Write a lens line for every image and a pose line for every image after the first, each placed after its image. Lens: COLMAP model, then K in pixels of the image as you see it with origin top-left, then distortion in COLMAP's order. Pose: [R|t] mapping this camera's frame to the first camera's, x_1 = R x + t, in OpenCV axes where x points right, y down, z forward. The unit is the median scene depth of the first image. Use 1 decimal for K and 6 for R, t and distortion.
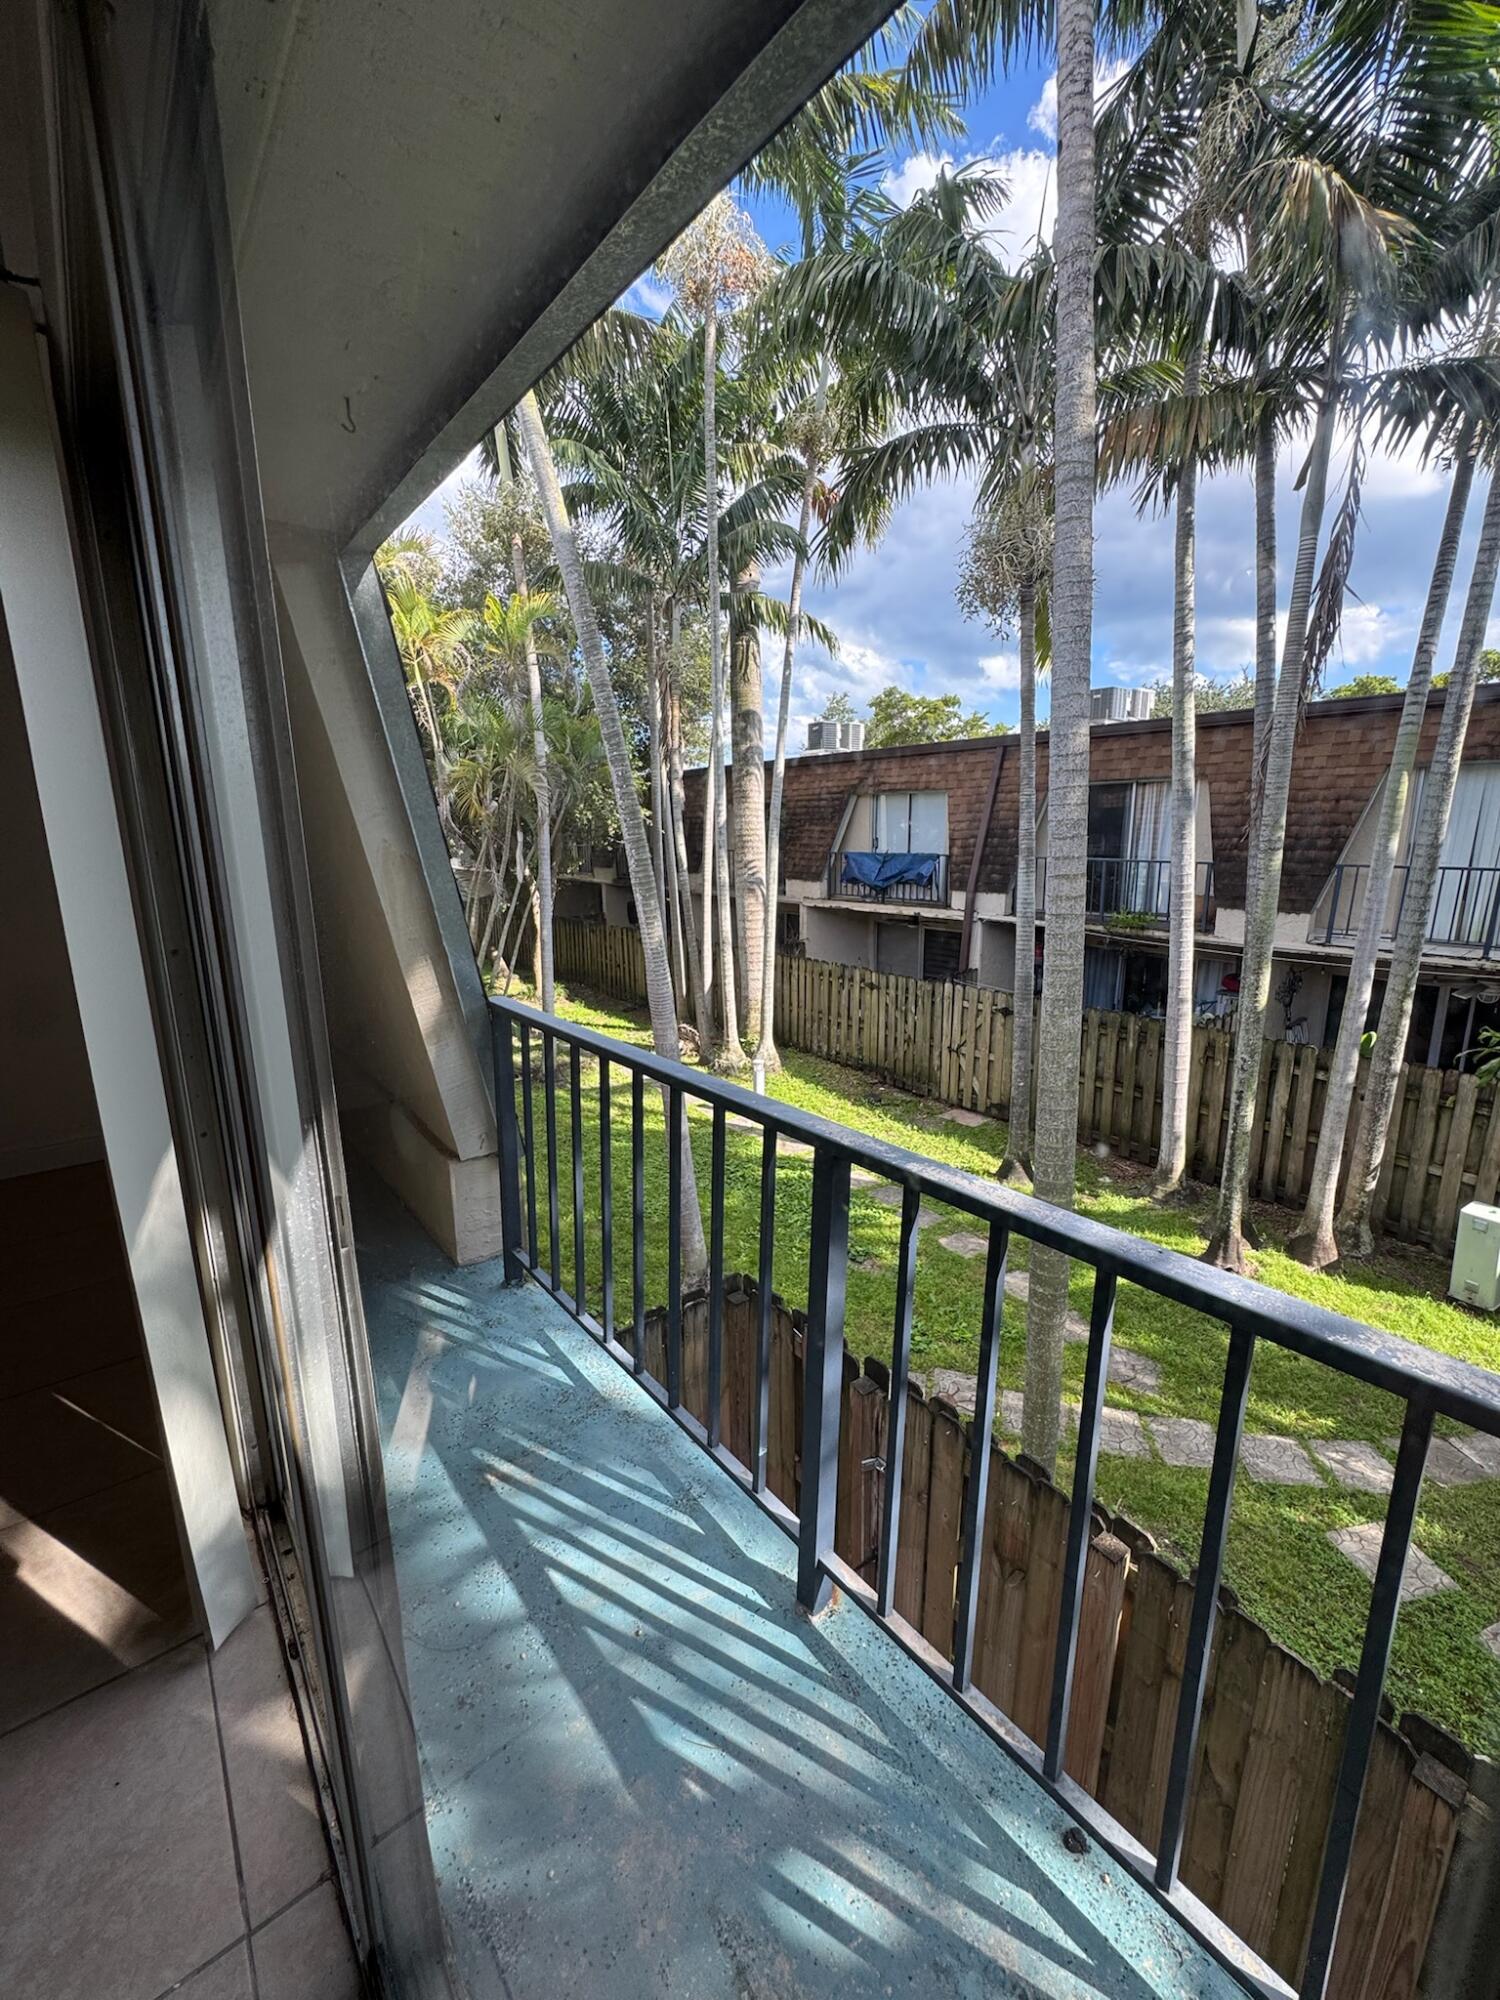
lens RADIAL K [[800.7, 0, 753.3], [0, 800.7, 999.6], [0, 0, 1]] dist [-0.002268, -0.000268]
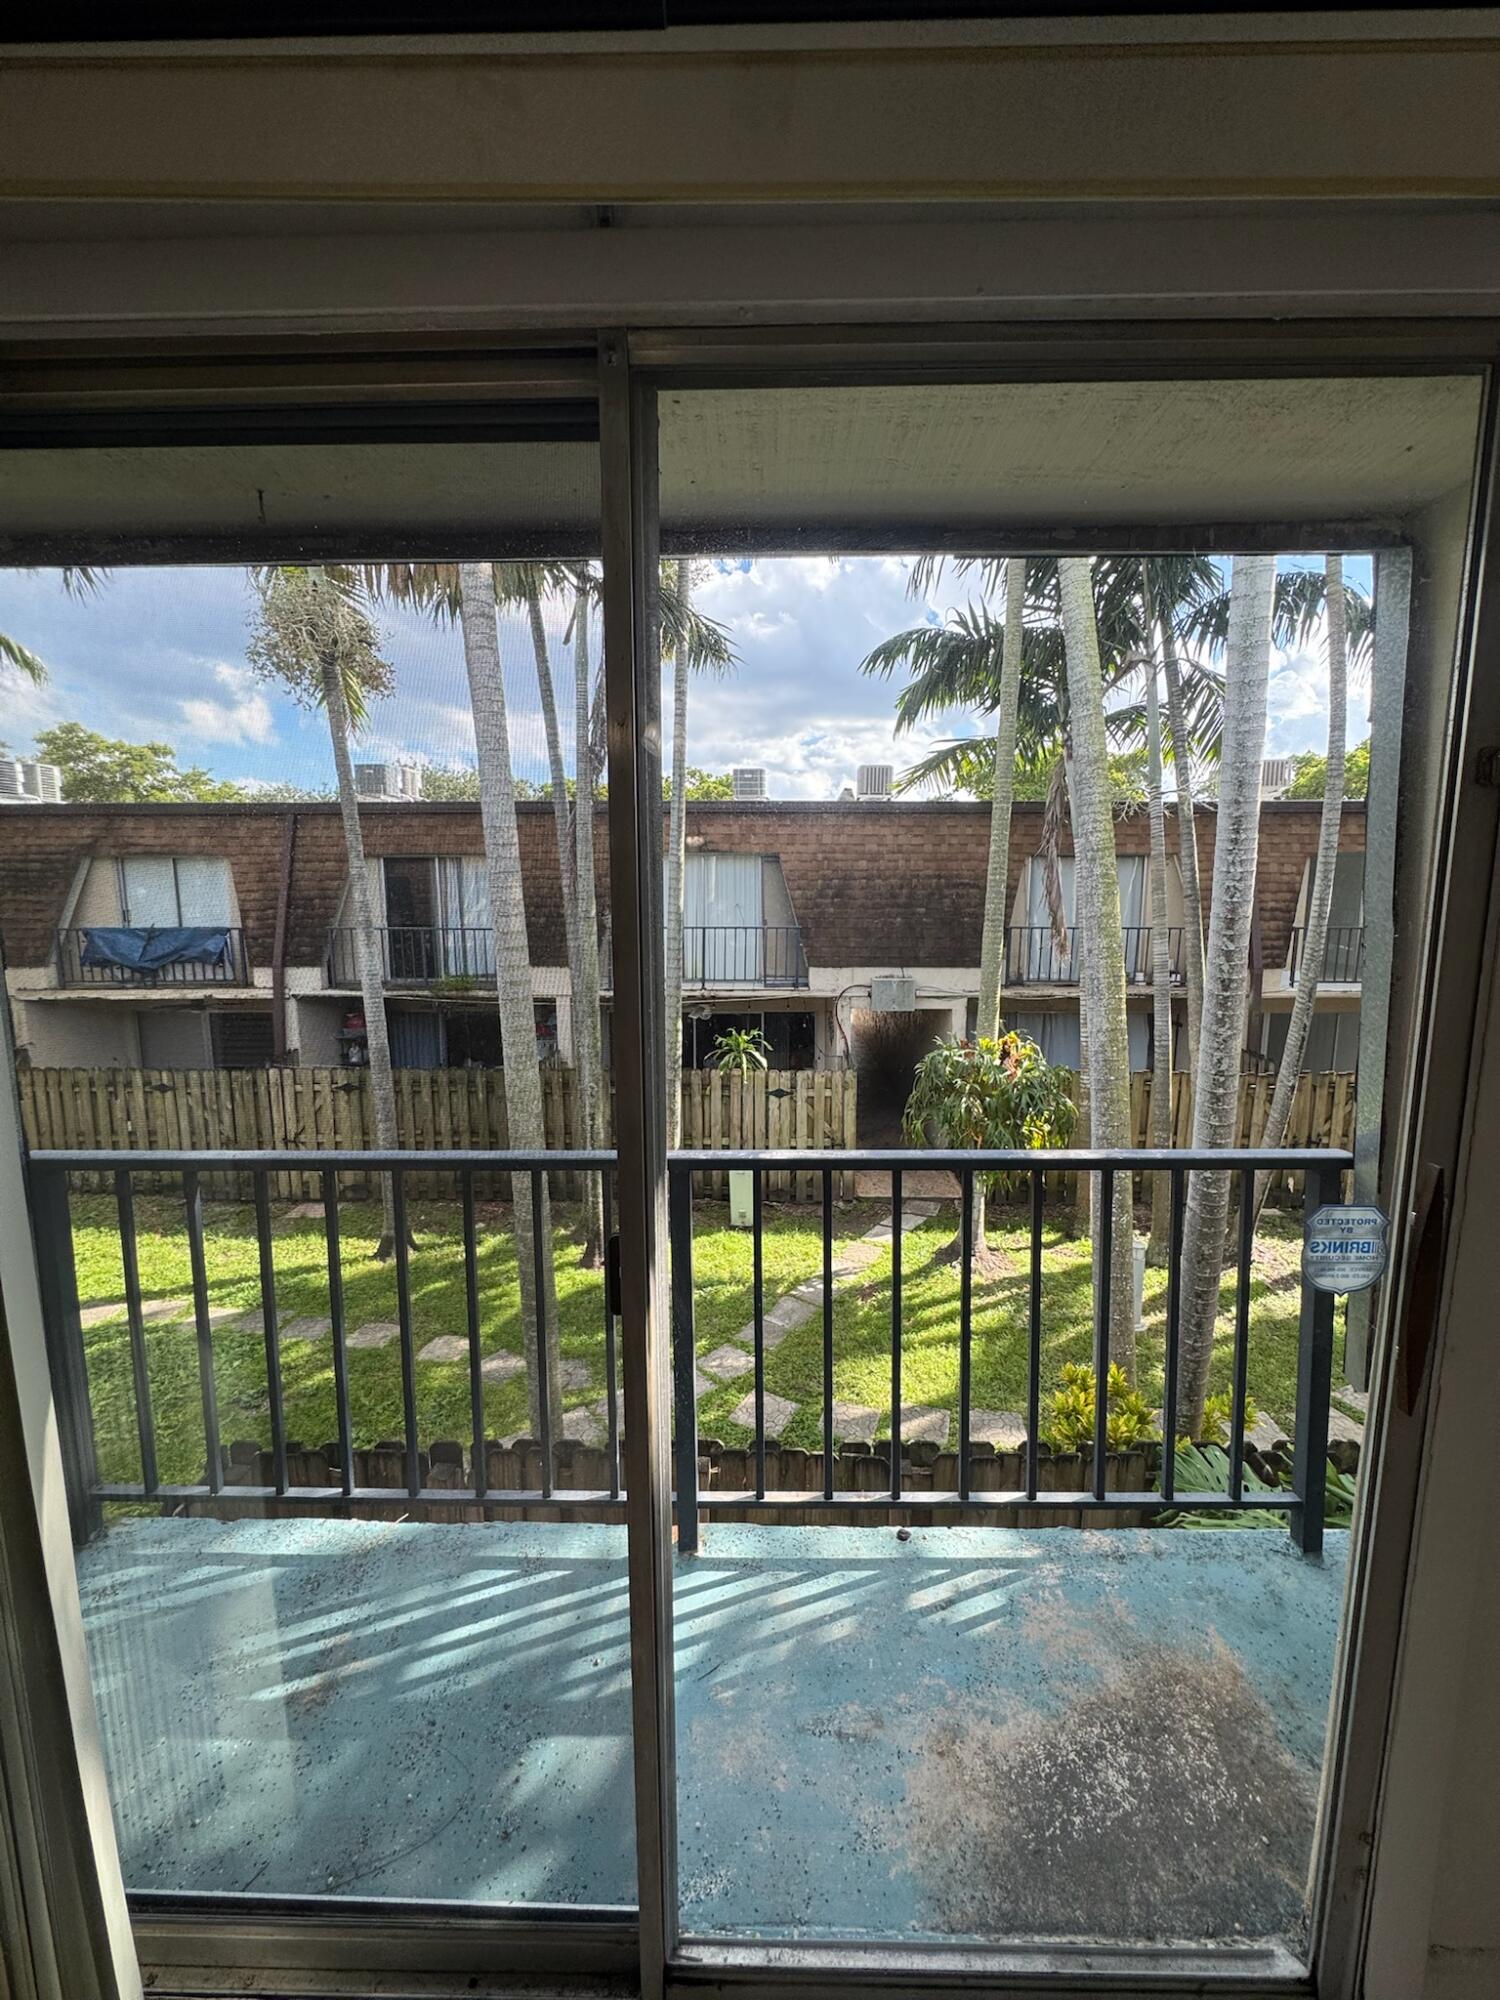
lens RADIAL K [[794.5, 0, 752.0], [0, 794.5, 1002.1], [0, 0, 1]] dist [-0.001232, -0.000140]
pose [[0.642478, -0.099899, 0.759765, -0.076480], [0.157785, 0.987467, -0.003589, -0.005789], [-0.749884, 0.122185, 0.650188, 0.003314]]
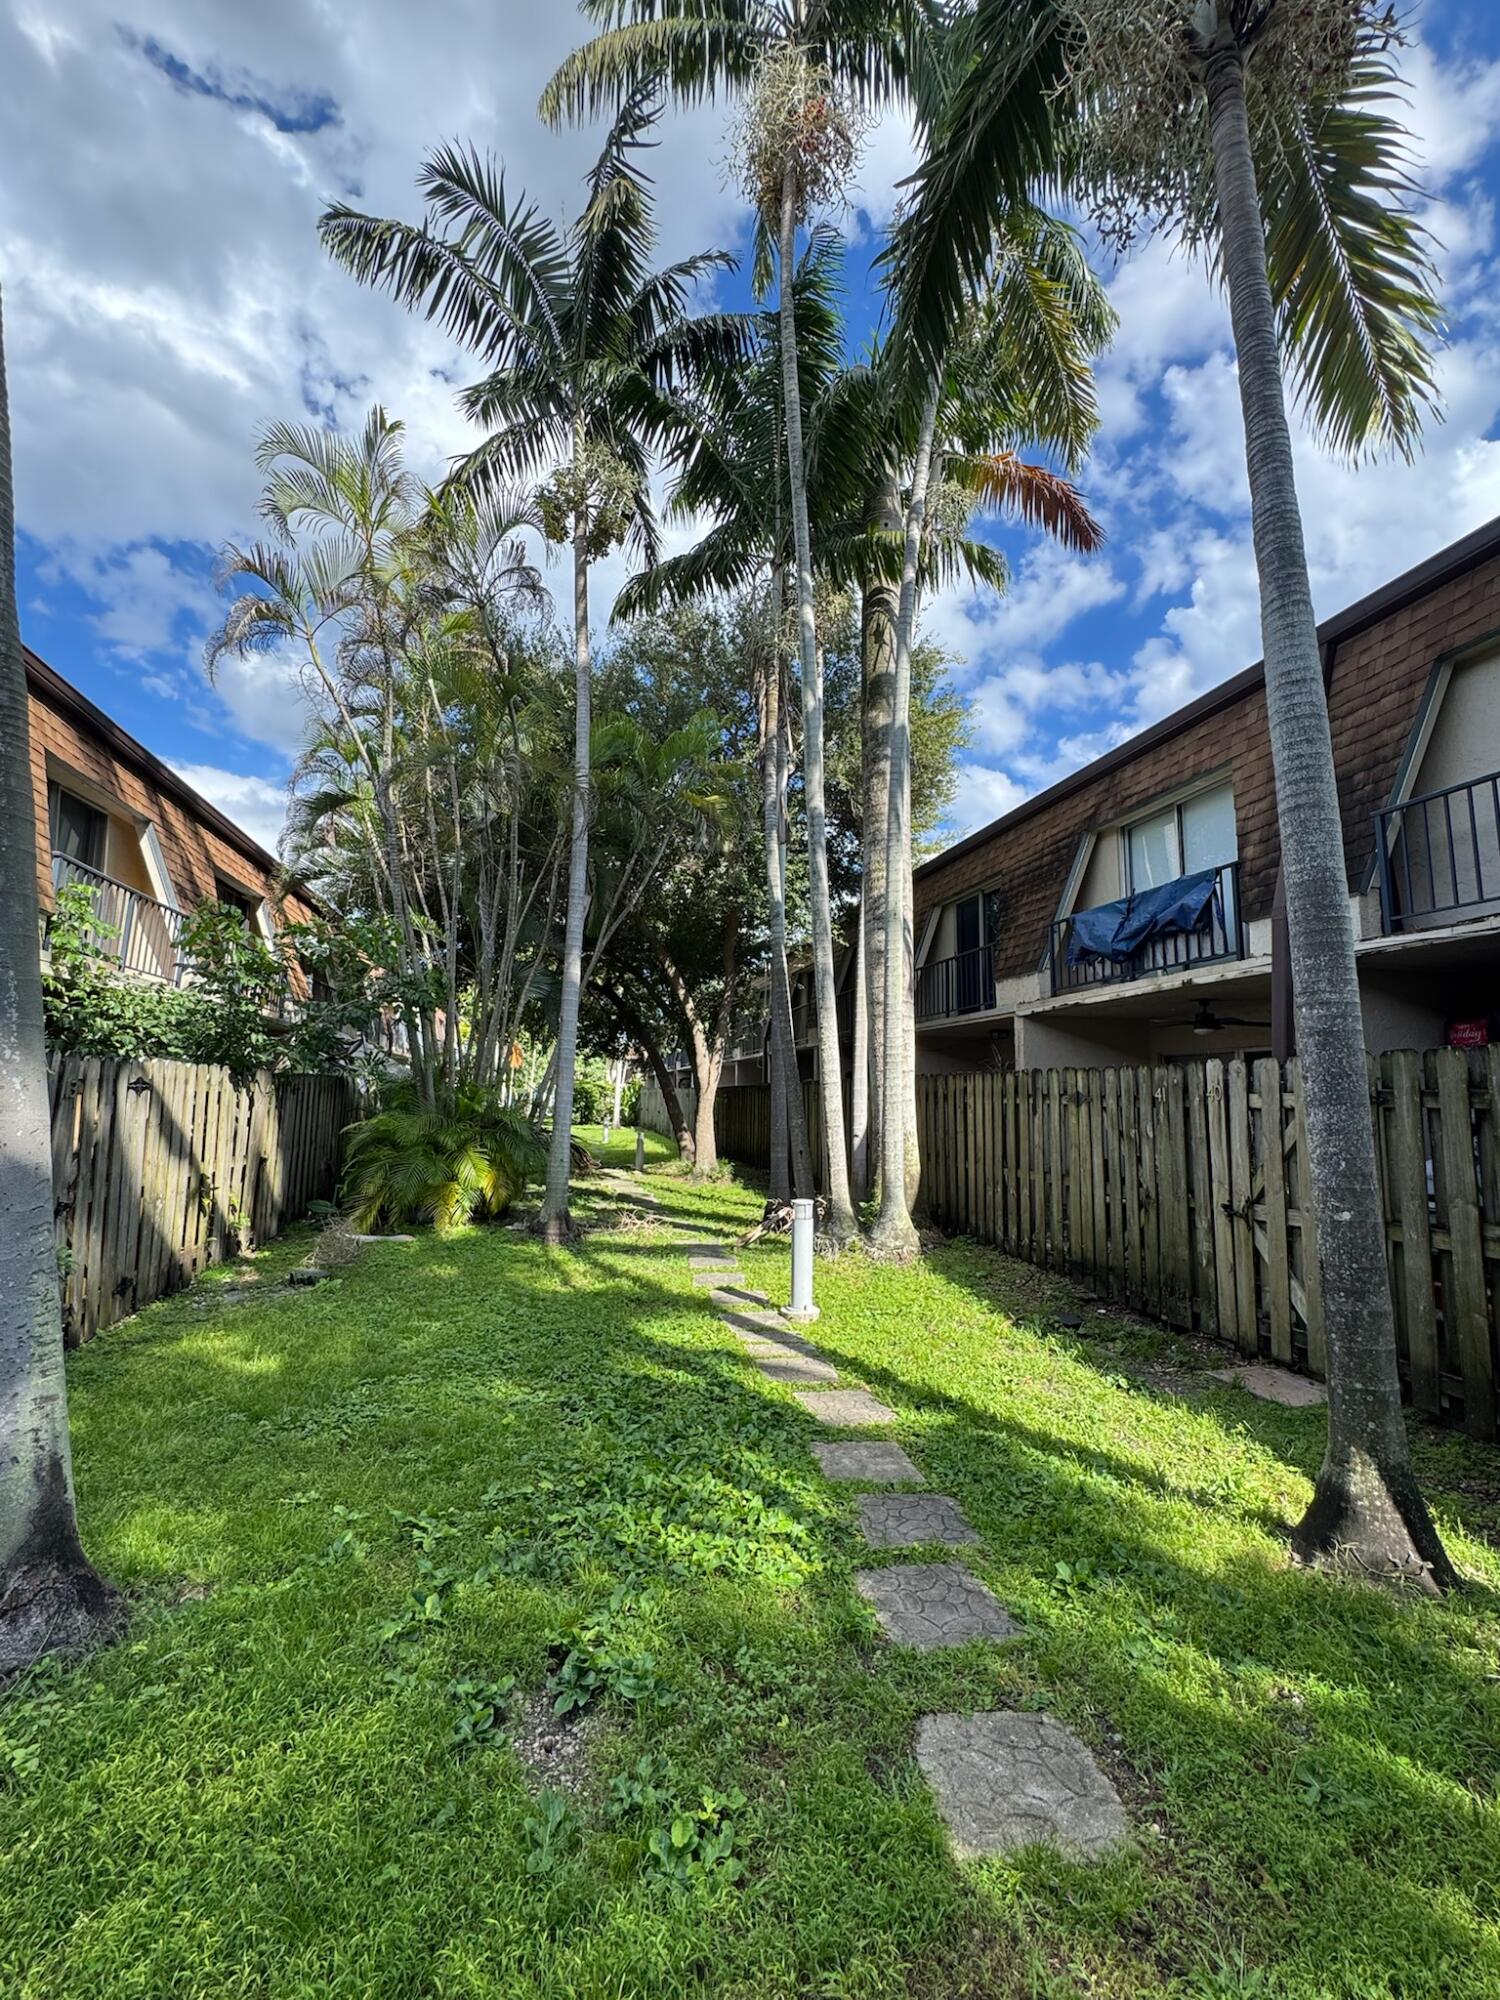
lens RADIAL K [[857.8, 0, 751.5], [0, 857.8, 993.6], [0, 0, 1]] dist [-0.000658, -0.000056]
pose [[0.905696, -0.032042, -0.422714, 0.198224], [-0.106184, 0.948207, -0.299381, 0.109565], [0.410413, 0.316034, 0.855385, 0.429028]]
